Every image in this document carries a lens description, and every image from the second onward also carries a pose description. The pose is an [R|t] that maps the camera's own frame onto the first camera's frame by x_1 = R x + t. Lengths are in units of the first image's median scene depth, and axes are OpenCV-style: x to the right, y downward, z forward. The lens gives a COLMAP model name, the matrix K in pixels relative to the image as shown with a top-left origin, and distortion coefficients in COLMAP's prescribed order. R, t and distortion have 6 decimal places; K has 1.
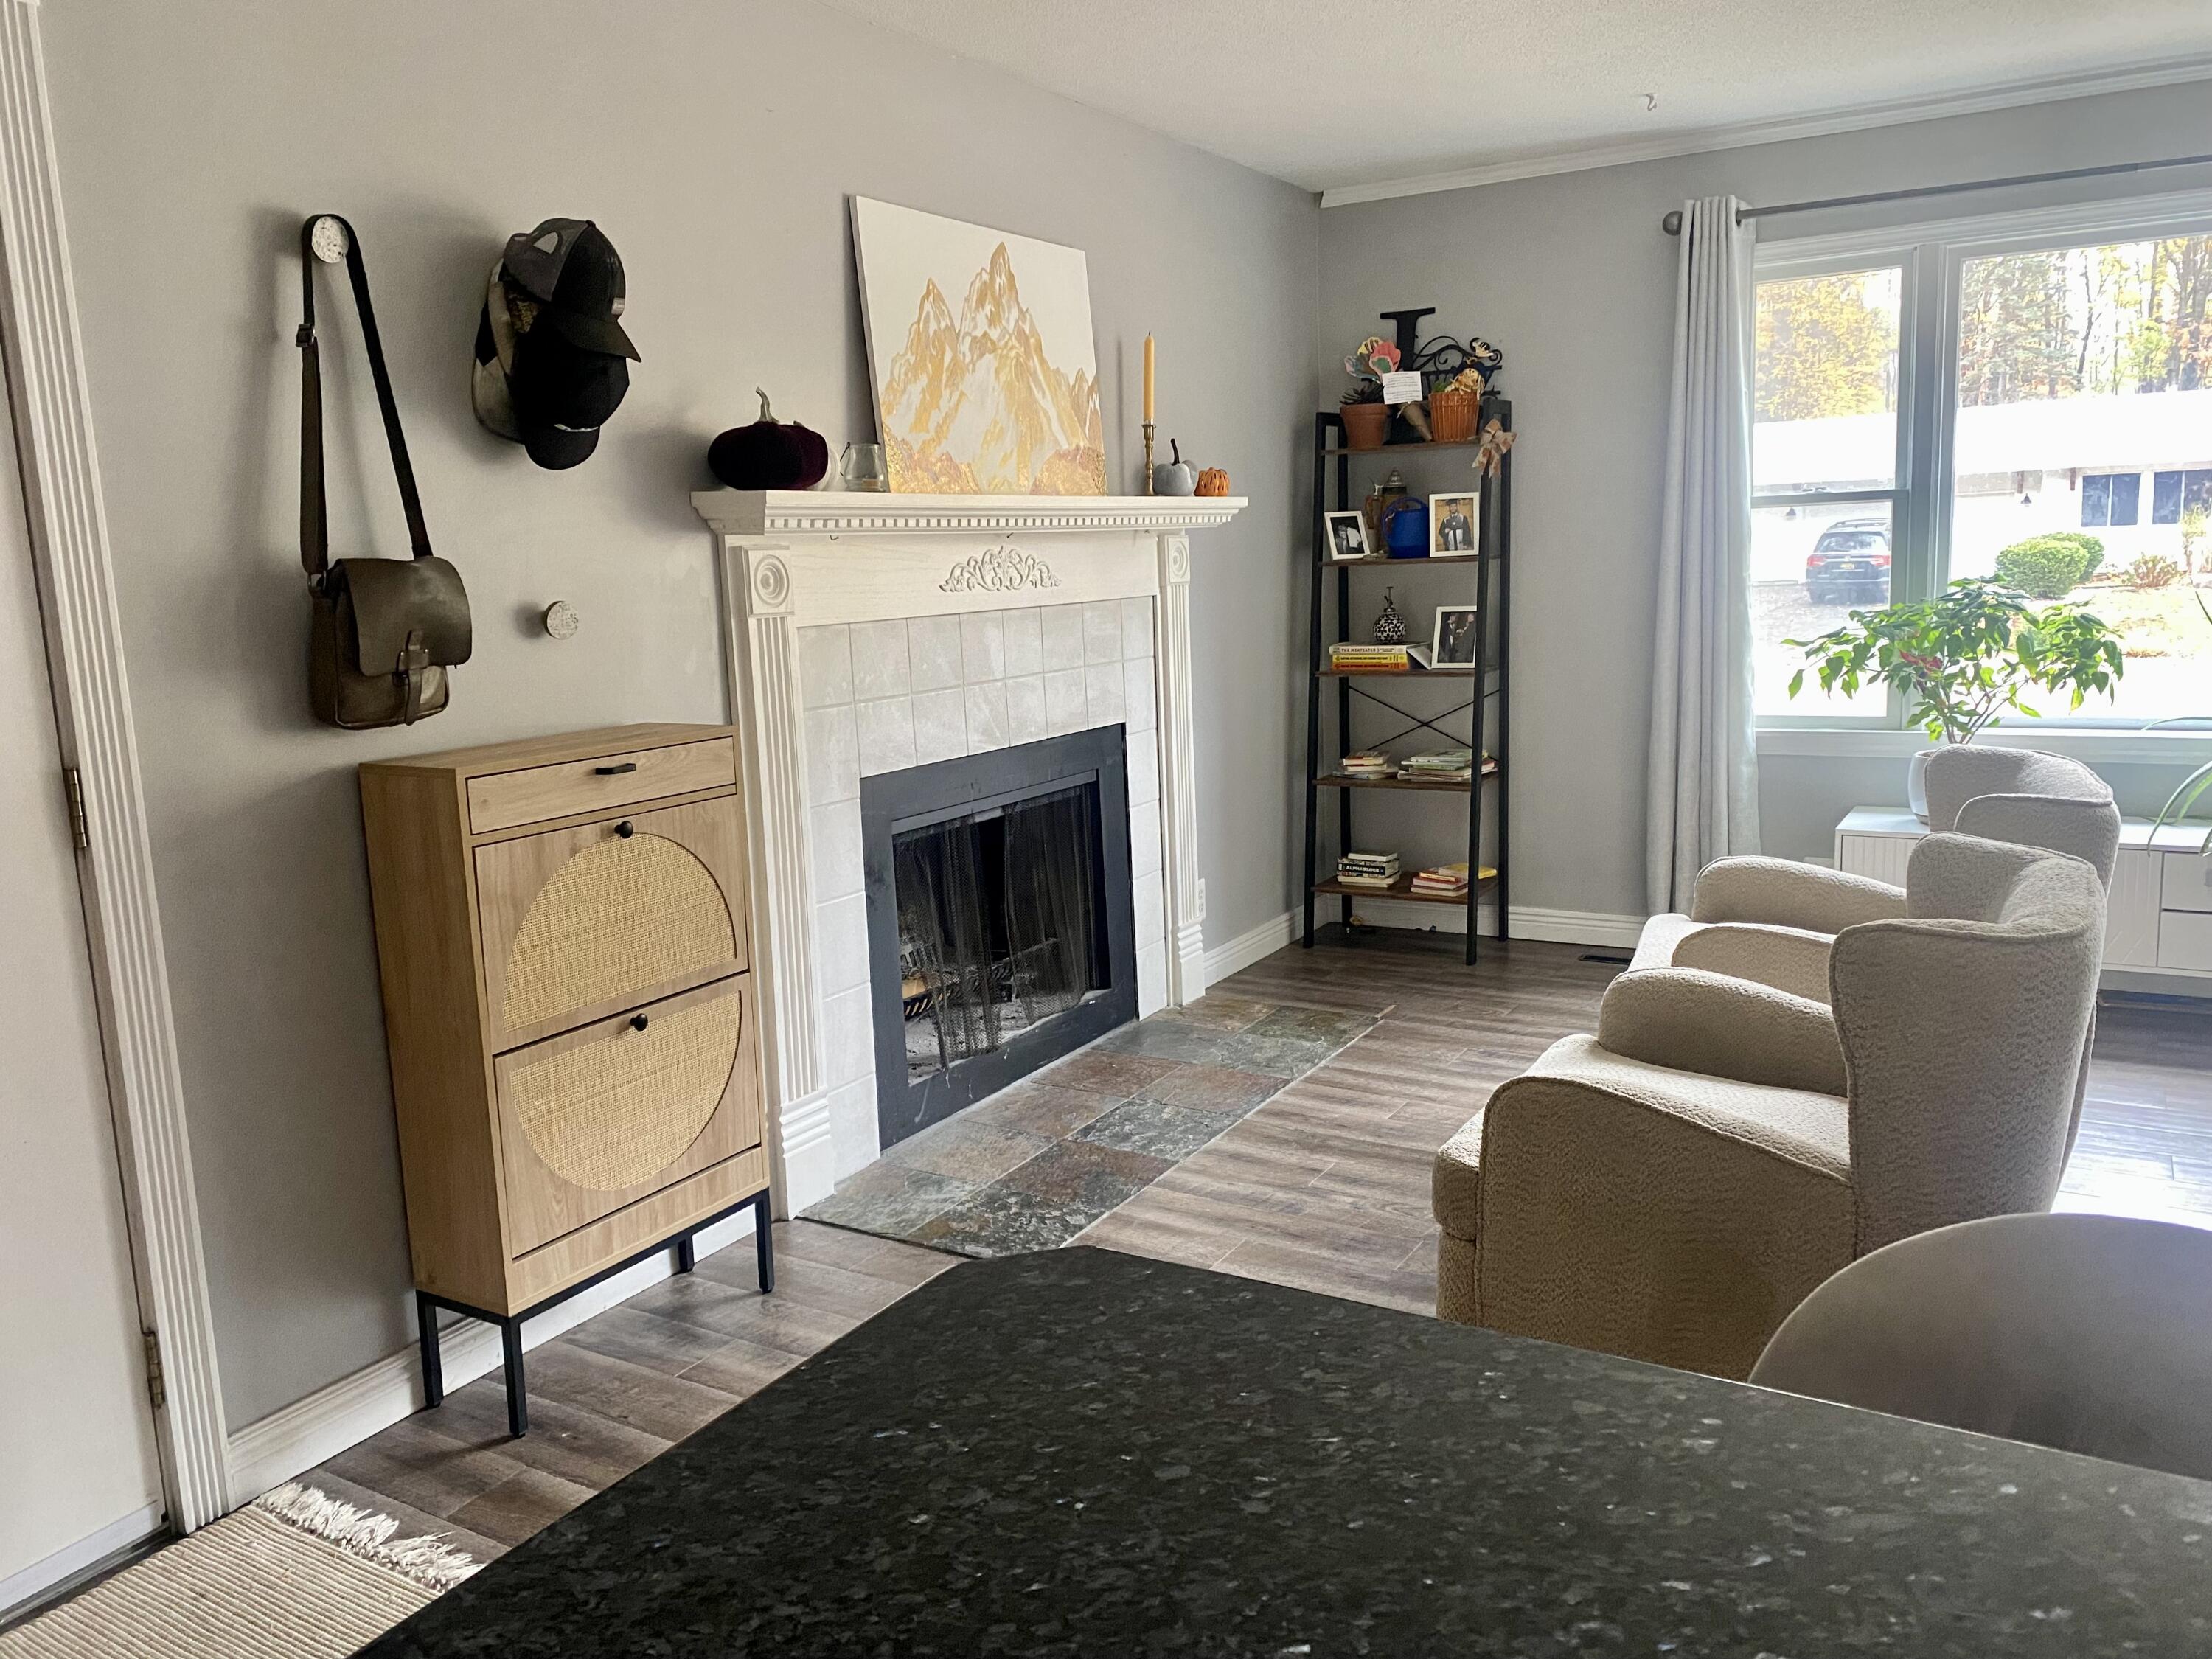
lens RADIAL K [[1649.6, 0, 1078.9], [0, 1649.6, 819.5], [0, 0, 1]] dist [0.088812, -0.199763]
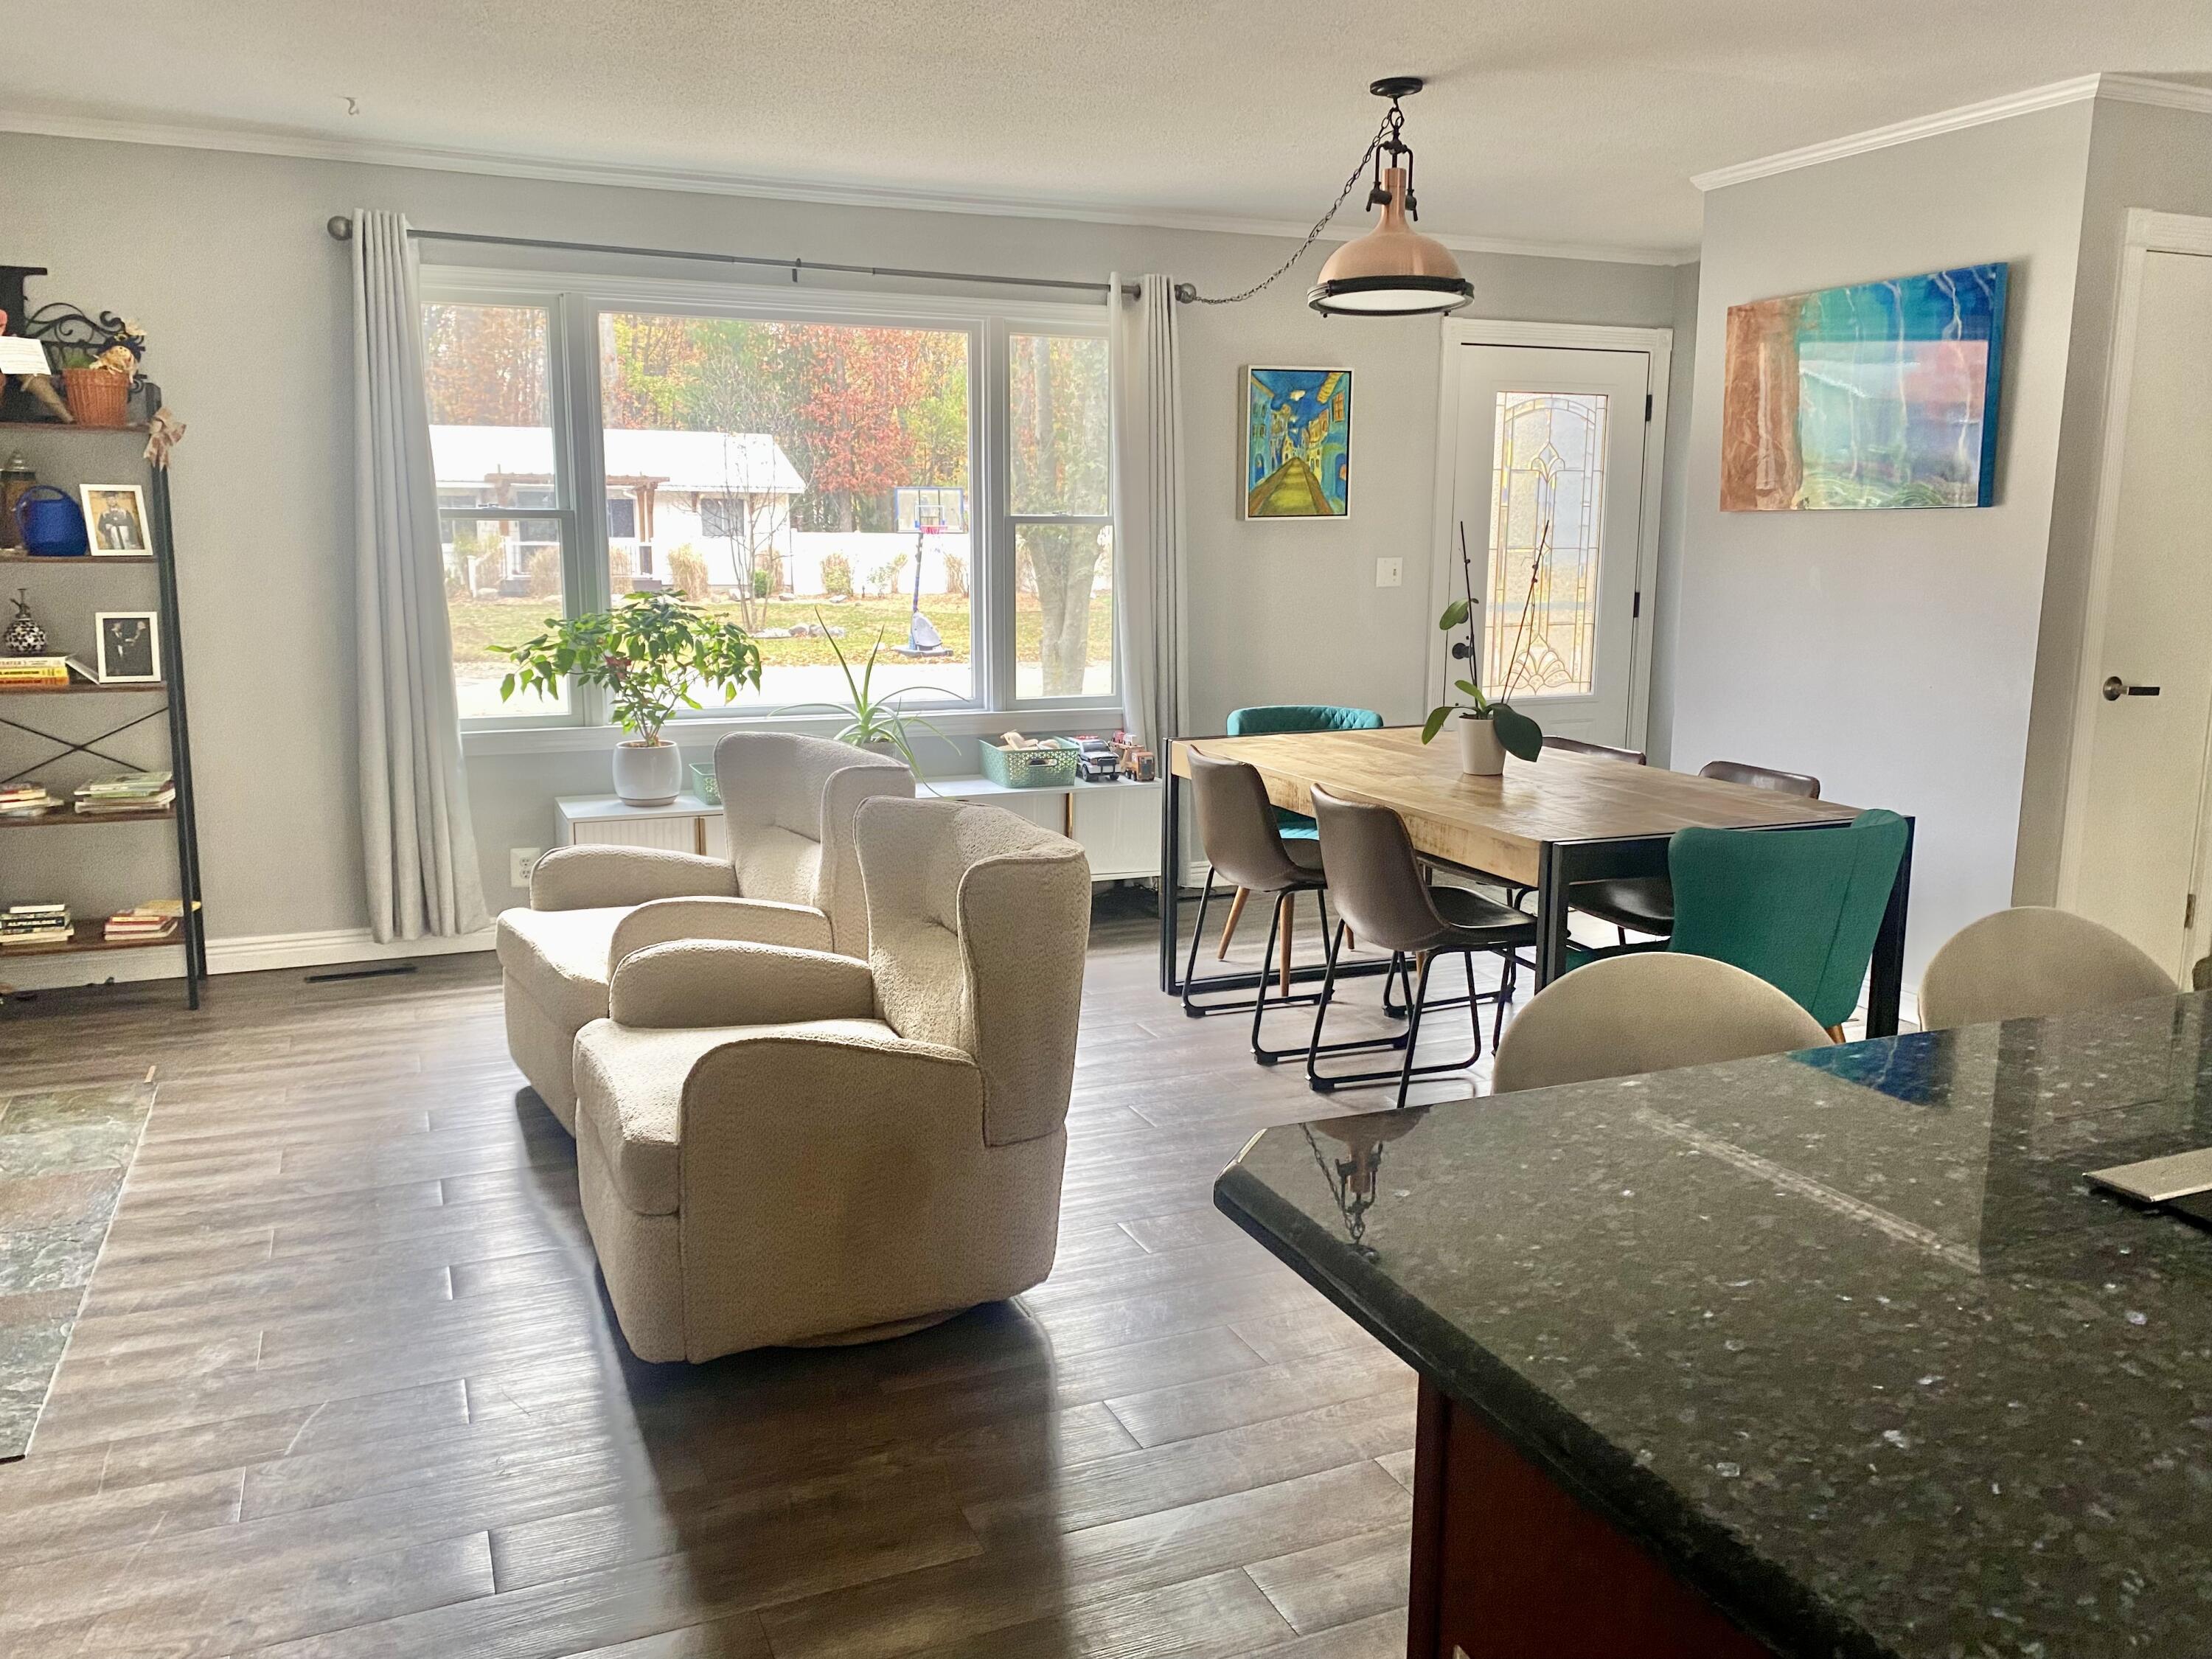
lens RADIAL K [[1652.2, 0, 1106.0], [0, 1652.2, 829.5], [0, 0, 1]] dist [0.003528, -0.012690]
pose [[0.576224, -0.100100, 0.811139, -0.241264], [0.098856, 0.993721, 0.052405, -0.009532], [-0.811291, 0.049989, 0.582501, 0.082601]]
